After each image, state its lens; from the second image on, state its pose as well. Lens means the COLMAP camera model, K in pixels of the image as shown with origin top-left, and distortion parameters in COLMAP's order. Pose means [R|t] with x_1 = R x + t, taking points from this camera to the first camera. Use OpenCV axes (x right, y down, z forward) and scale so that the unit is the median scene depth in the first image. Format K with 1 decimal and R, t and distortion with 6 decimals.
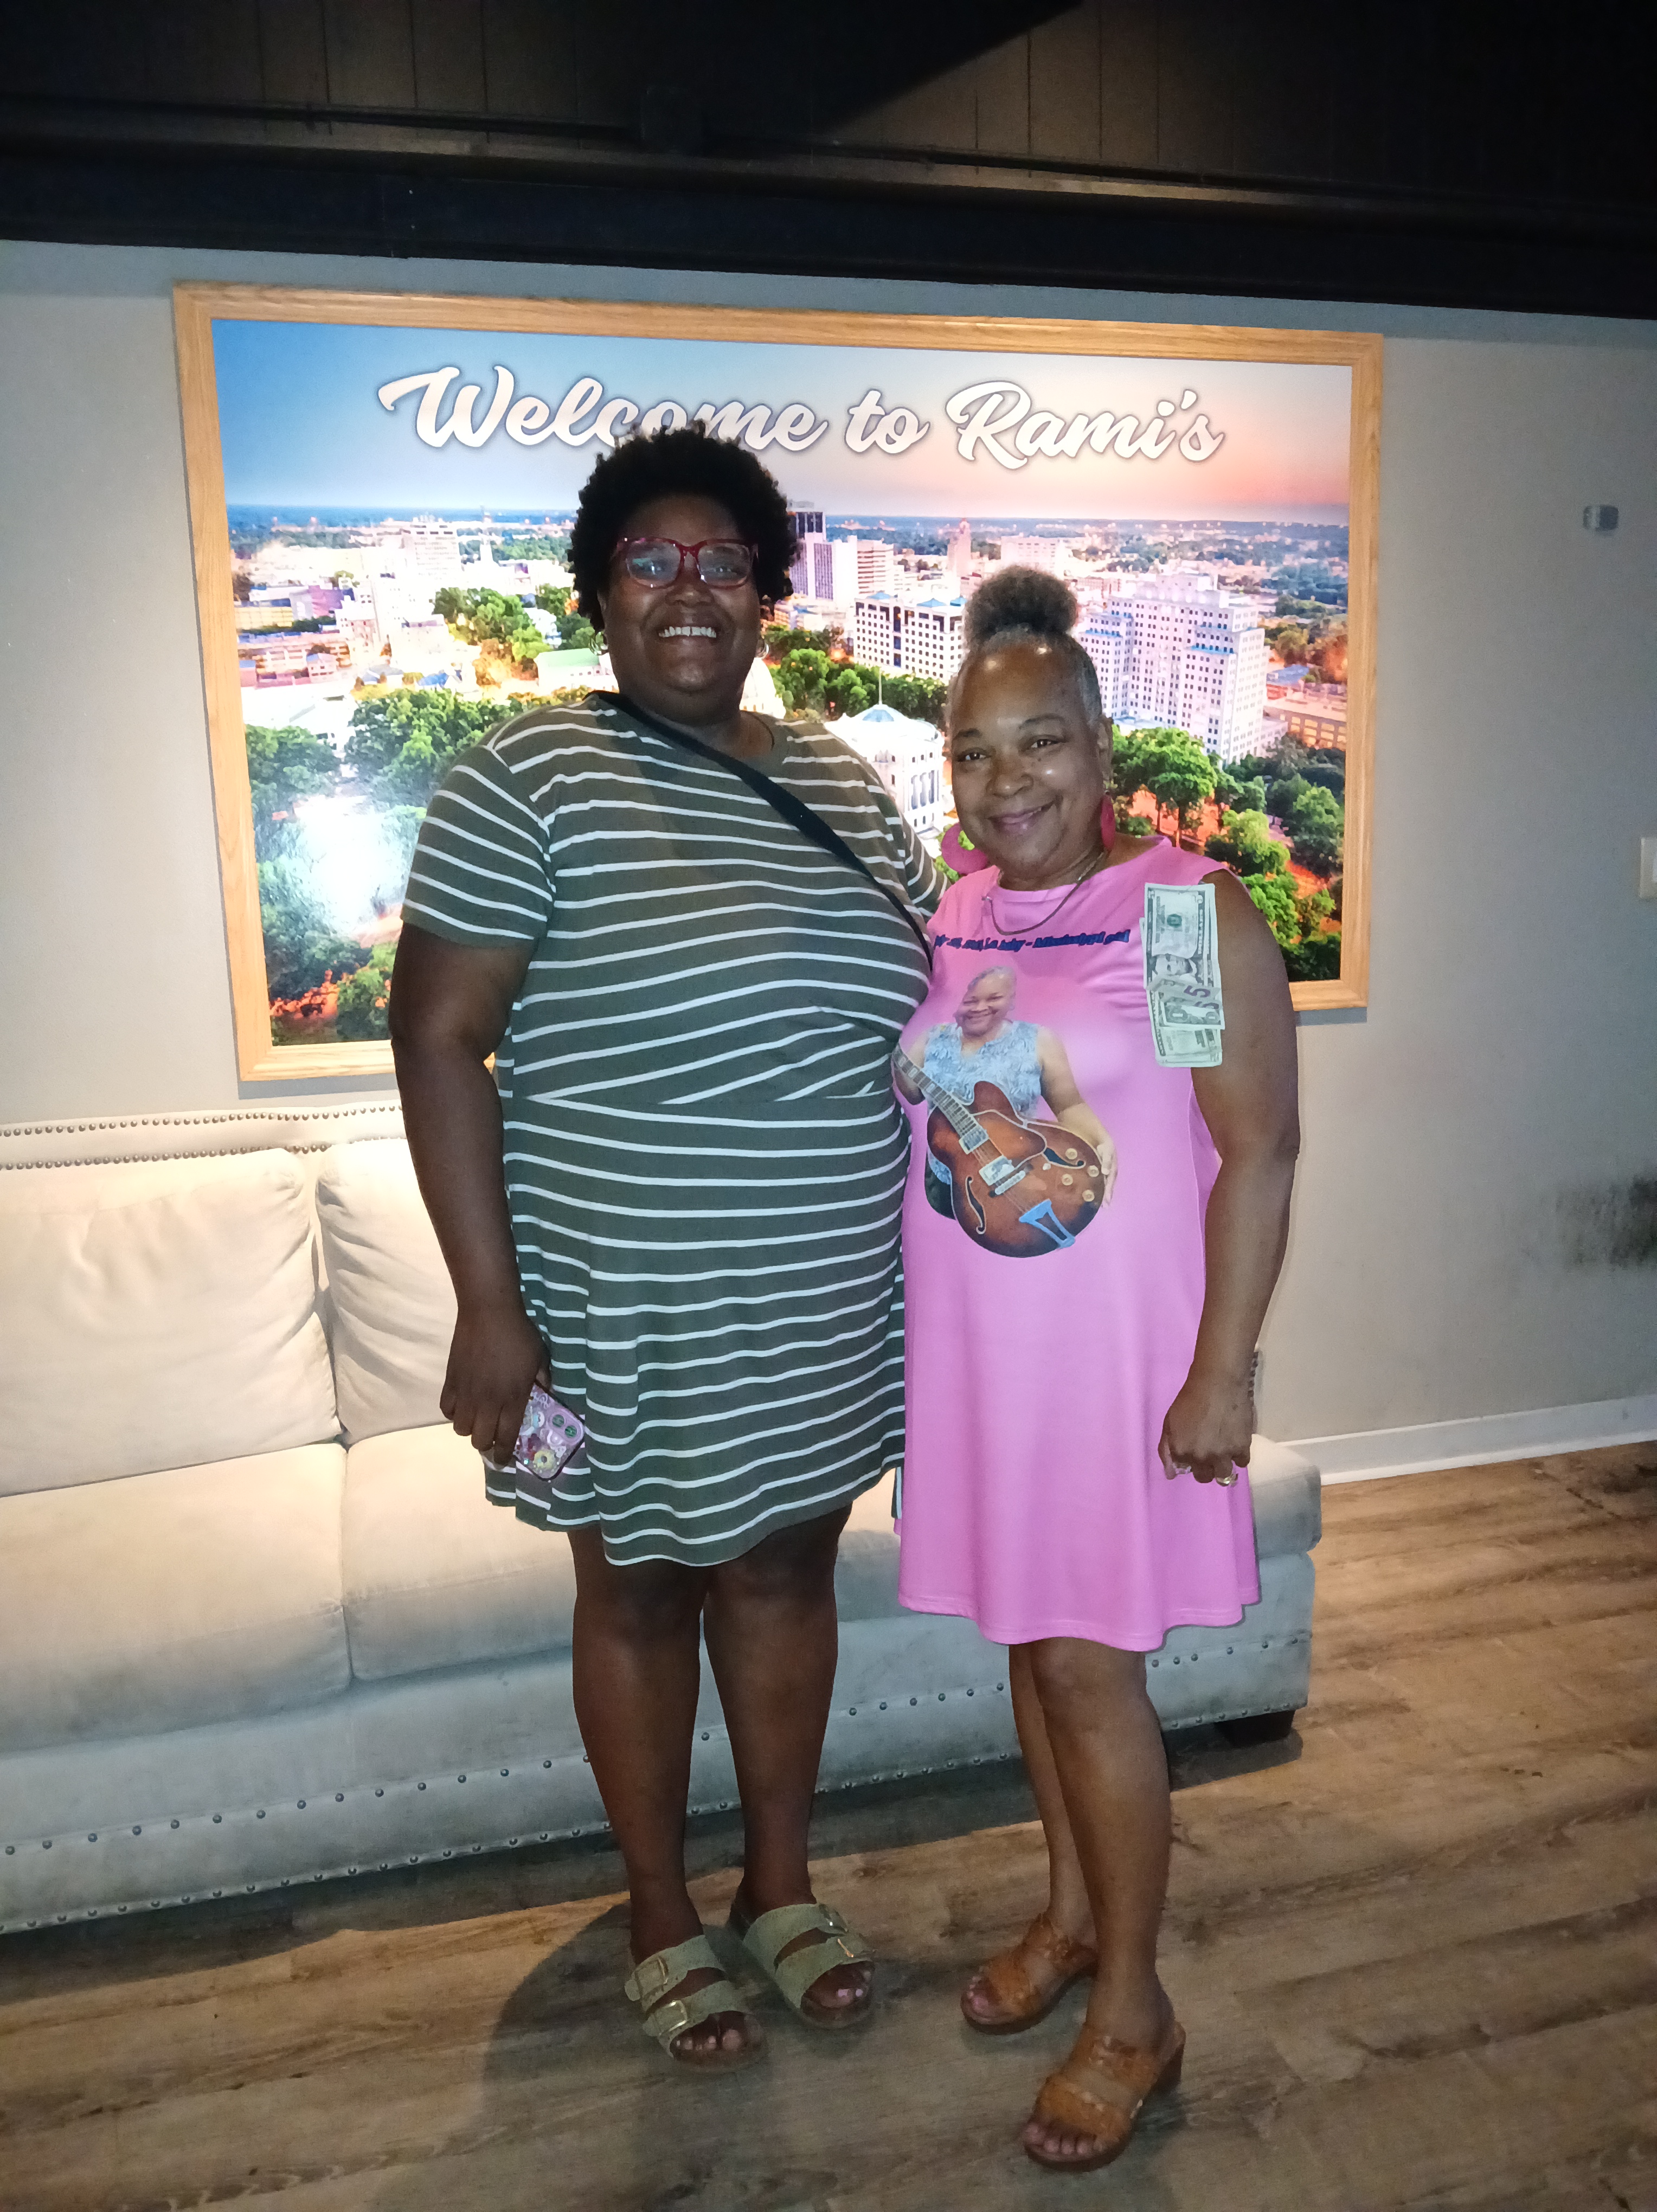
lens RADIAL K [[1681.6, 0, 826.8], [0, 1681.6, 1130.4], [0, 0, 1]] dist [0.052028, -0.102609]
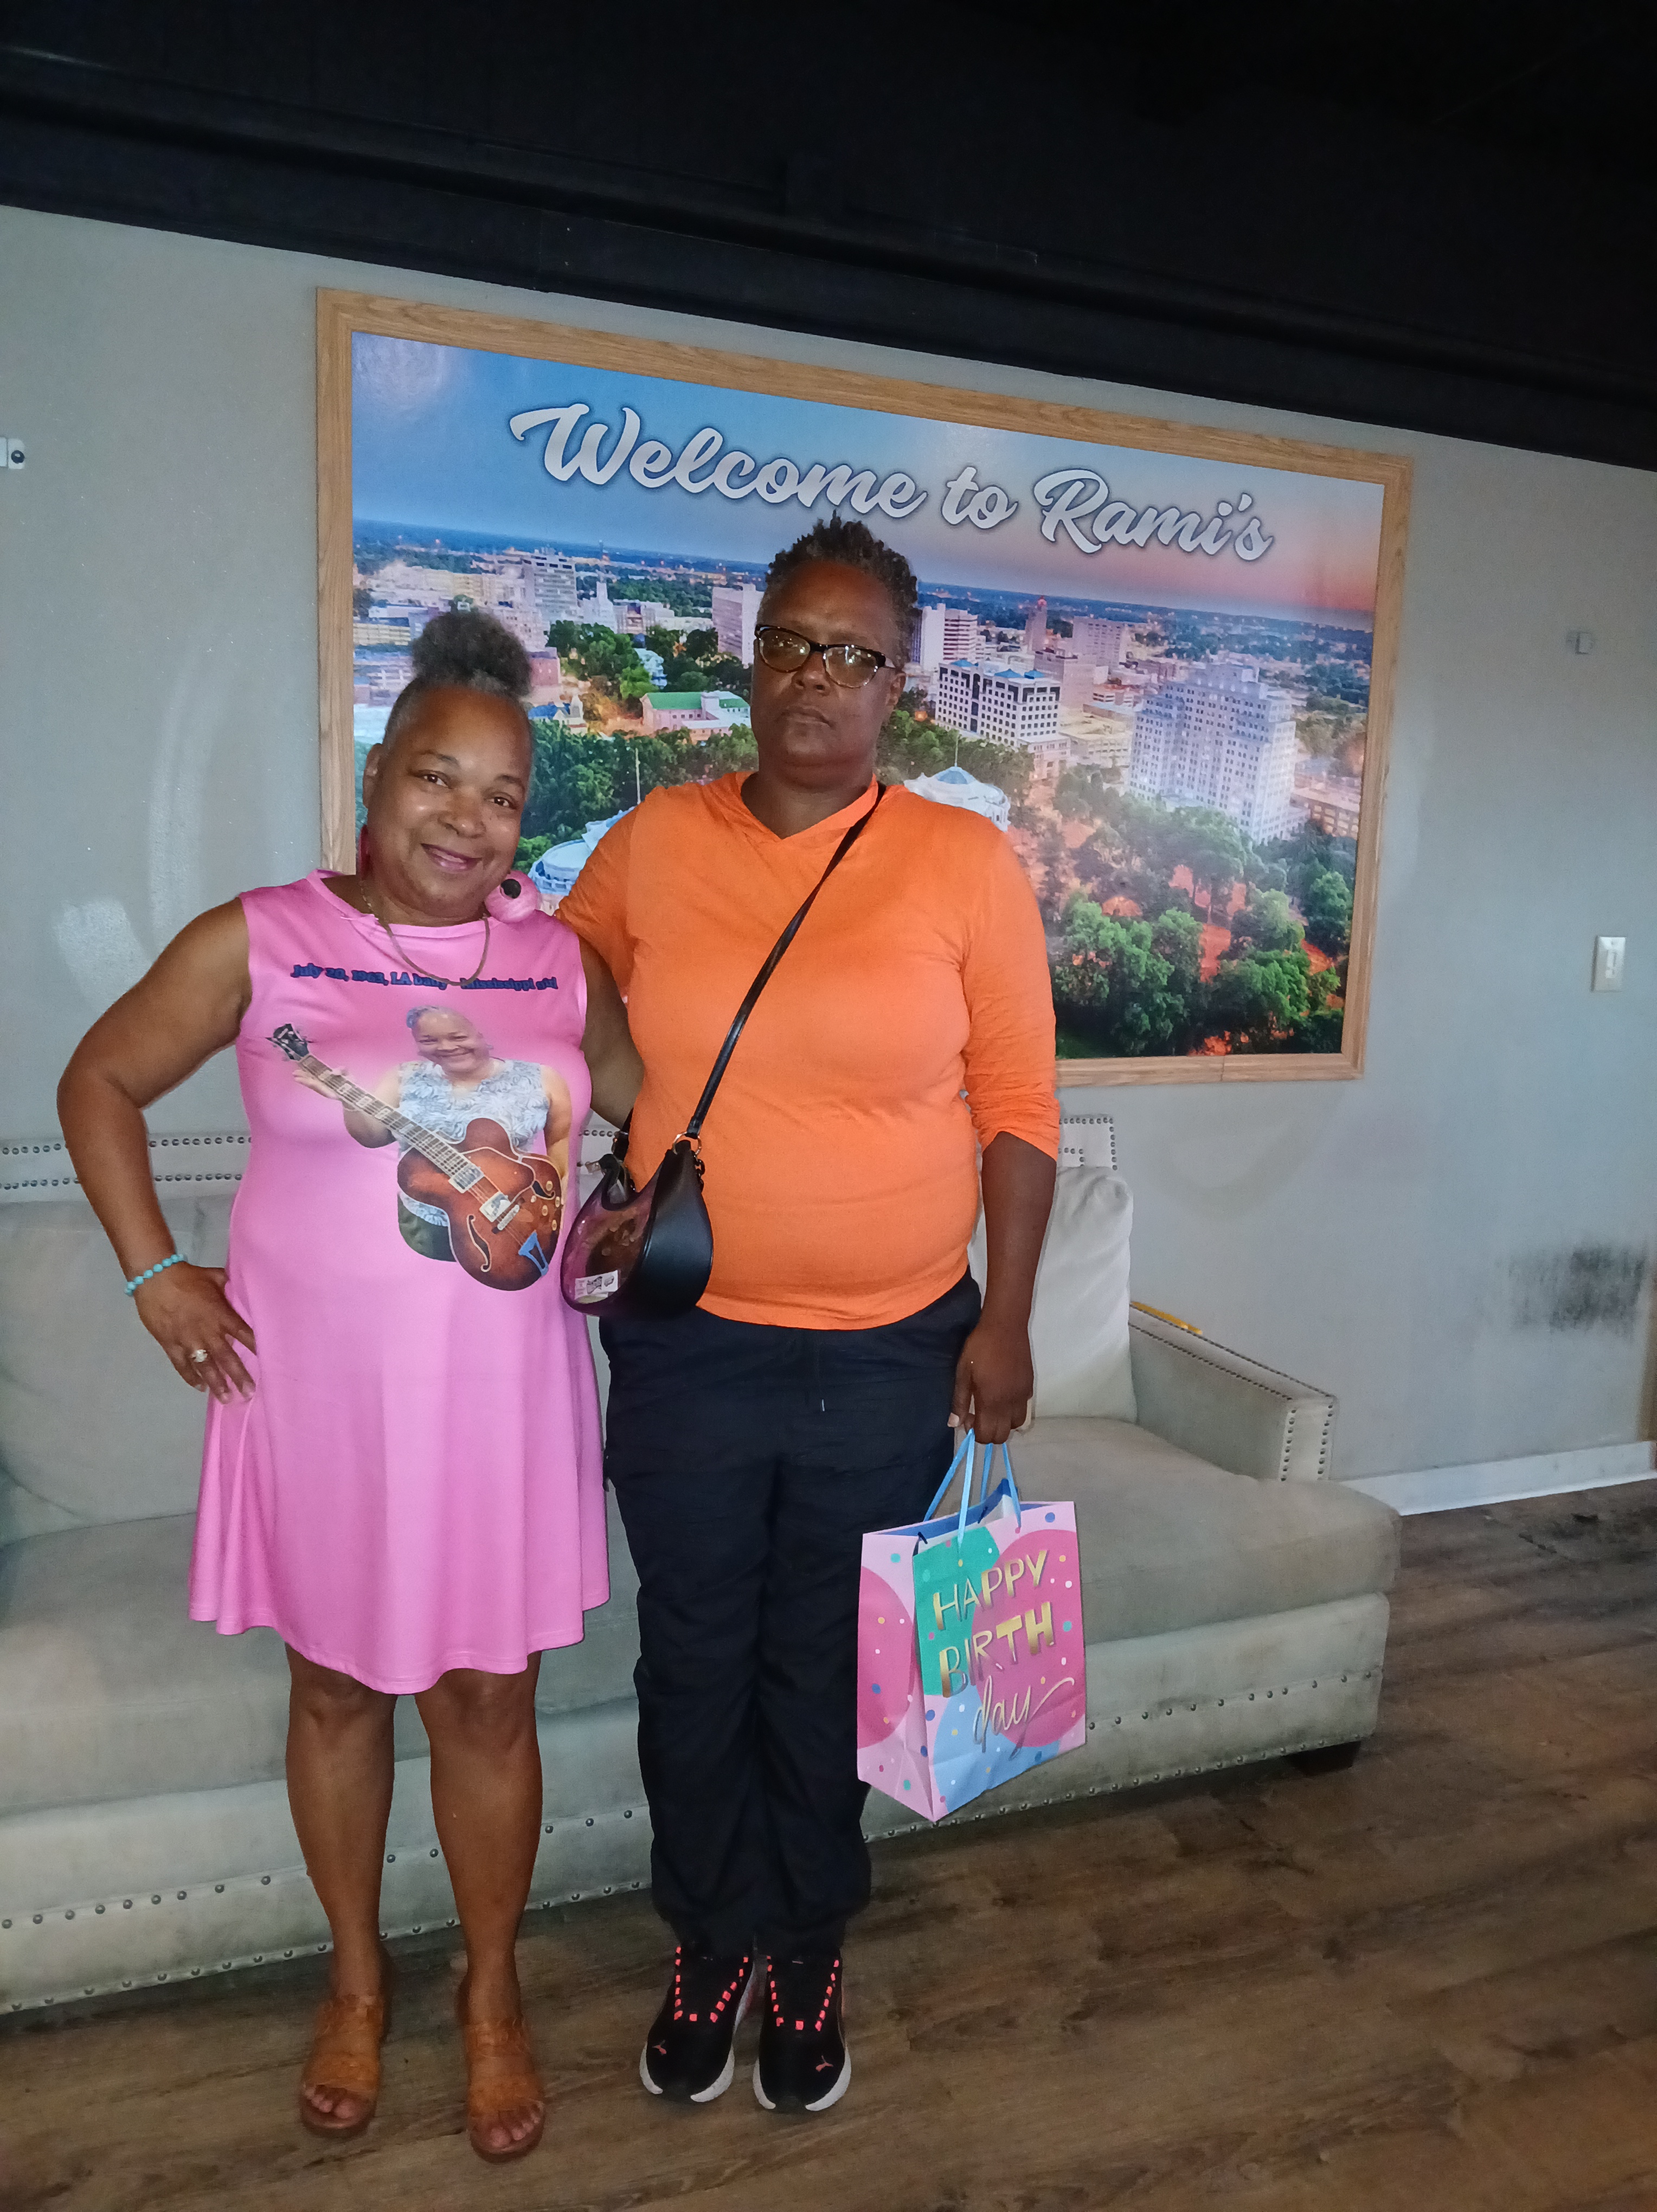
lens RADIAL K [[1676.9, 0, 825.5], [0, 1676.9, 1132.5], [0, 0, 1]] dist [0.081738, -0.153082]
pose [[0.988897, 0.044276, 0.141850, -0.184927], [-0.041364, 0.998870, -0.023417, -0.000224], [-0.142727, 0.017290, 0.989611, -0.009880]]
